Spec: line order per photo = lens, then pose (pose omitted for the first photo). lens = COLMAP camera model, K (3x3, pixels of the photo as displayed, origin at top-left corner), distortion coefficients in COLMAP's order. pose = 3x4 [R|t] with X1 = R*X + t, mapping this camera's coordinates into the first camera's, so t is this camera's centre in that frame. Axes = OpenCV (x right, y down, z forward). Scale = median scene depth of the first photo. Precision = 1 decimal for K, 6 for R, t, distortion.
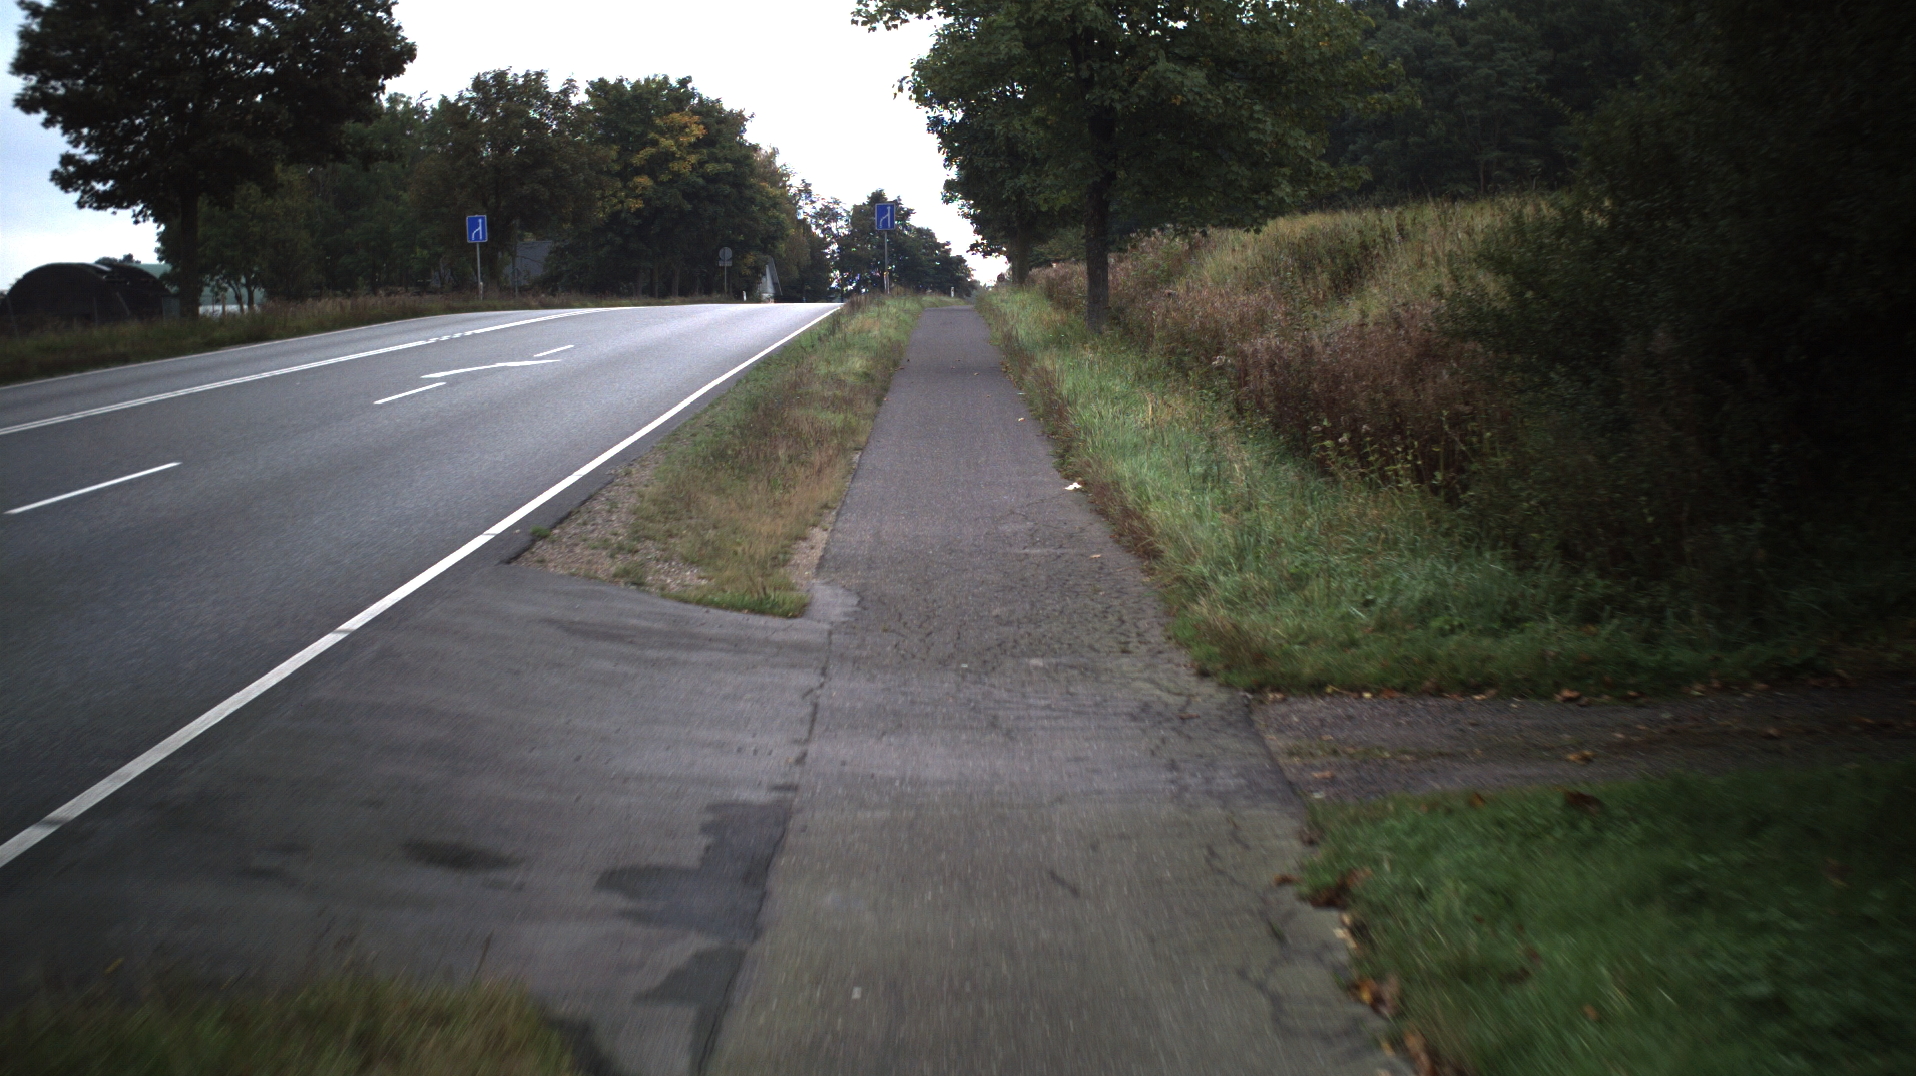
lens RADIAL K [[1574.1, 0, 950.9], [0, 1574.1, 524.1], [0, 0, 1]] dist [-0.047970, -0.004500]
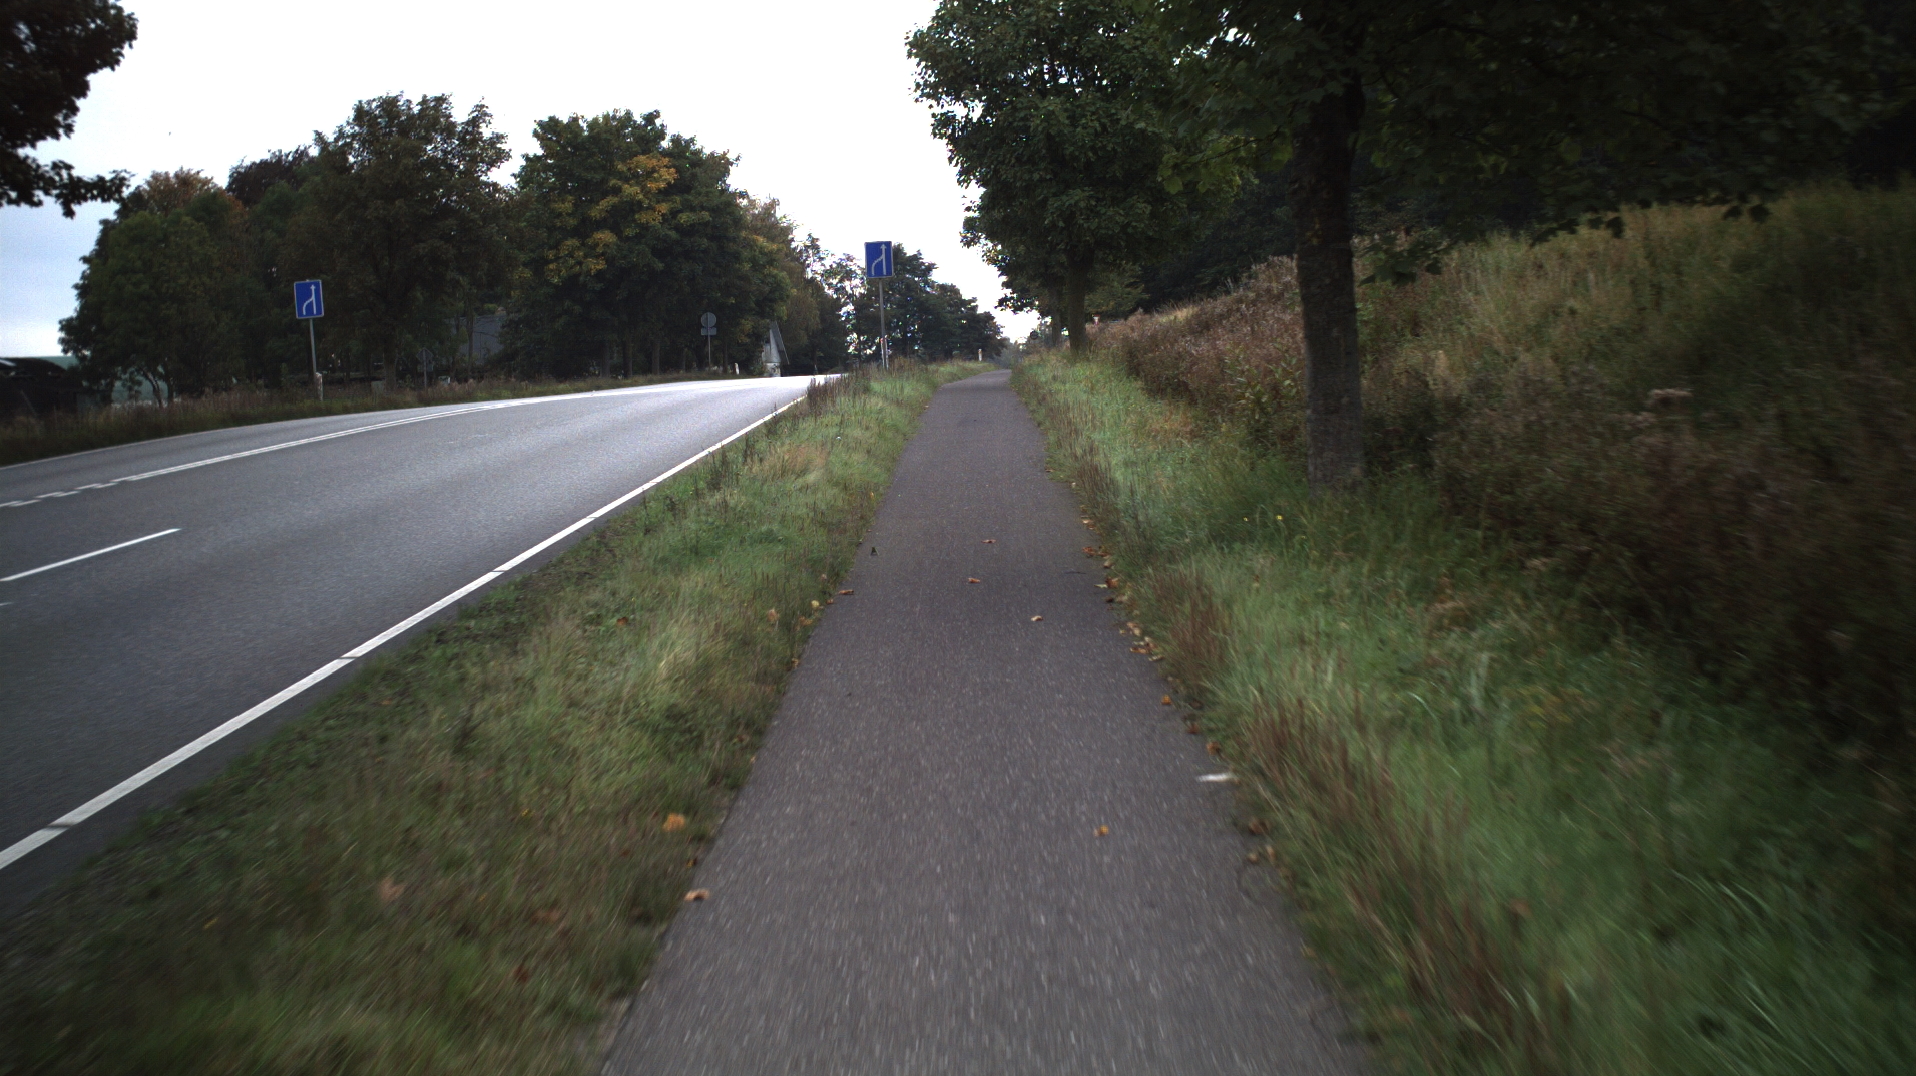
lens RADIAL K [[1591.9, 0, 1013.0], [0, 1591.9, 570.8], [0, 0, 1]] dist [-0.036363, 0.001562]
pose [[0.999060, -0.040777, 0.014736, 0.001757], [0.040894, 0.999133, -0.007777, -0.035461], [-0.014406, 0.008373, 0.999861, 0.211911]]
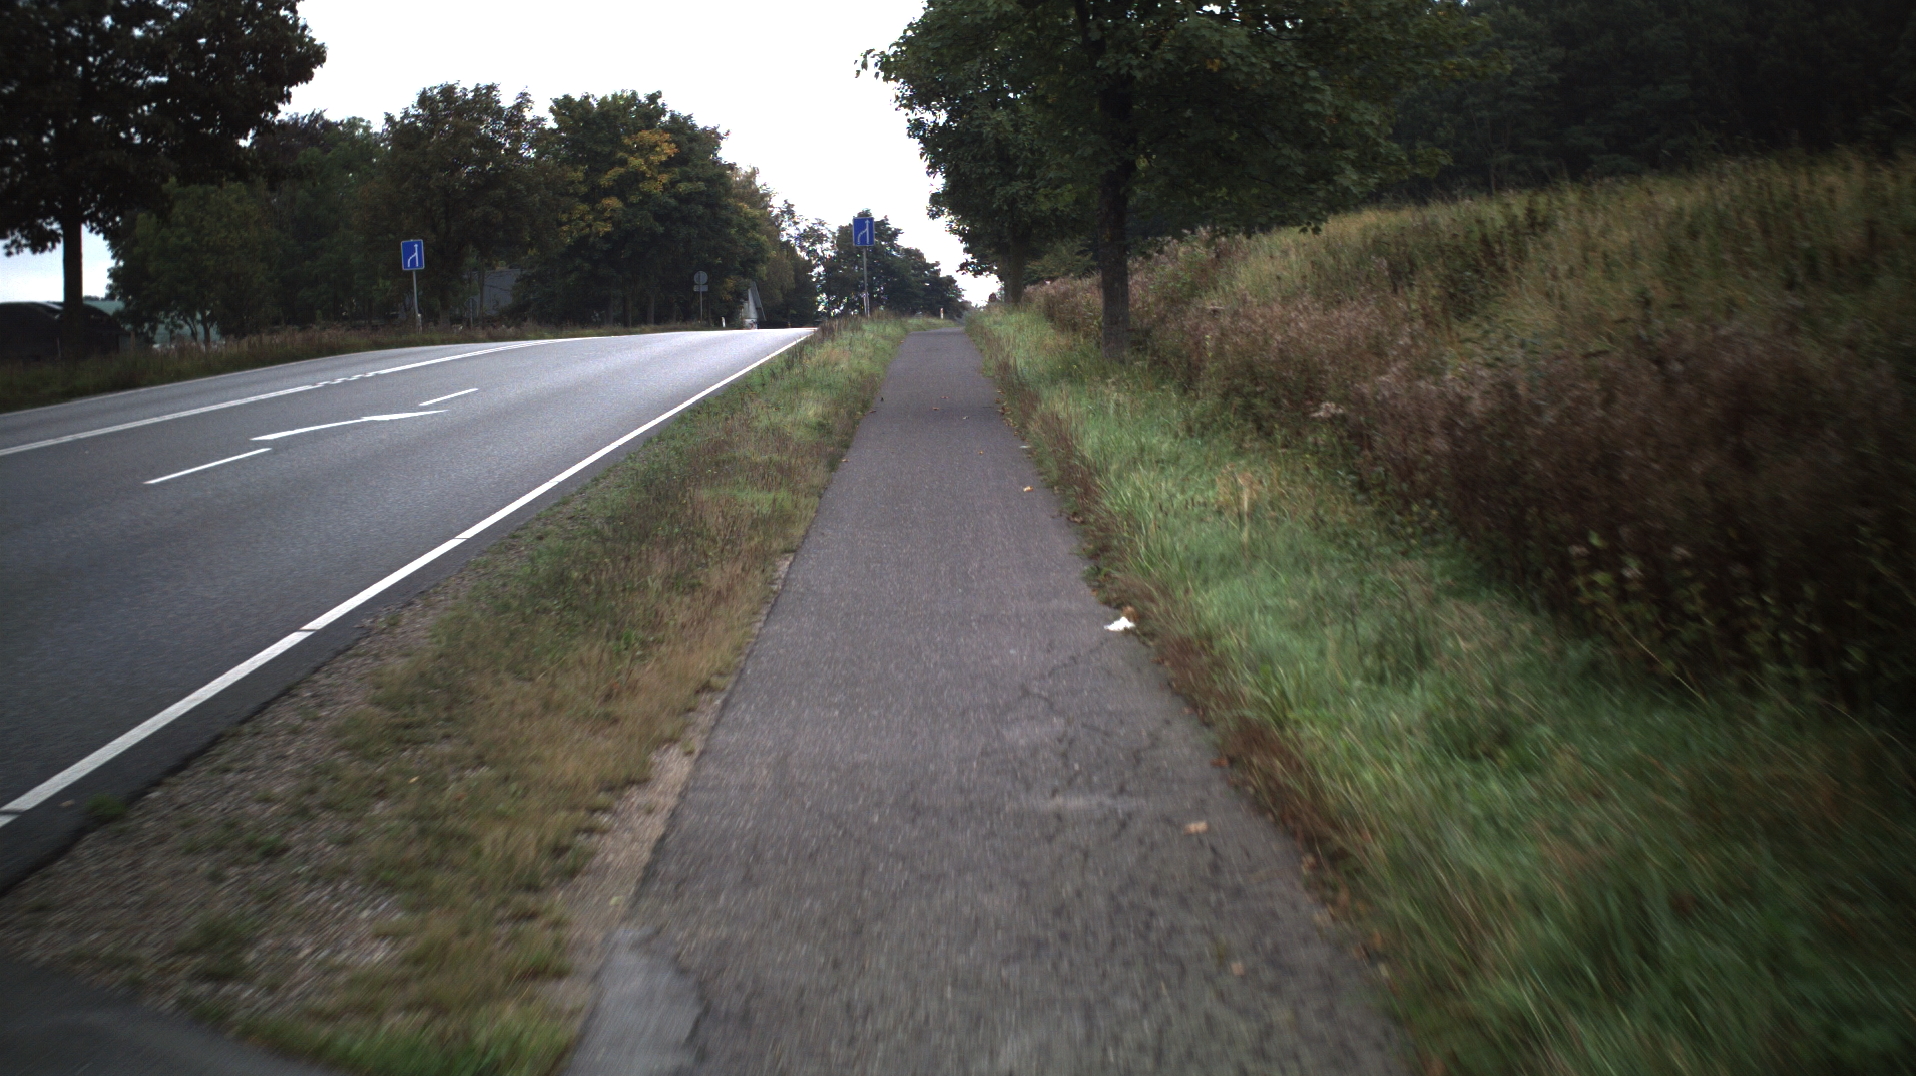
lens RADIAL K [[1580.8, 0, 958.0], [0, 1580.8, 538.0], [0, 0, 1]] dist [-0.044590, -0.004009]
pose [[0.999738, -0.021881, 0.006752, 0.001883], [0.021916, 0.999747, -0.005045, -0.010465], [-0.006640, 0.005192, 0.999964, 0.070098]]
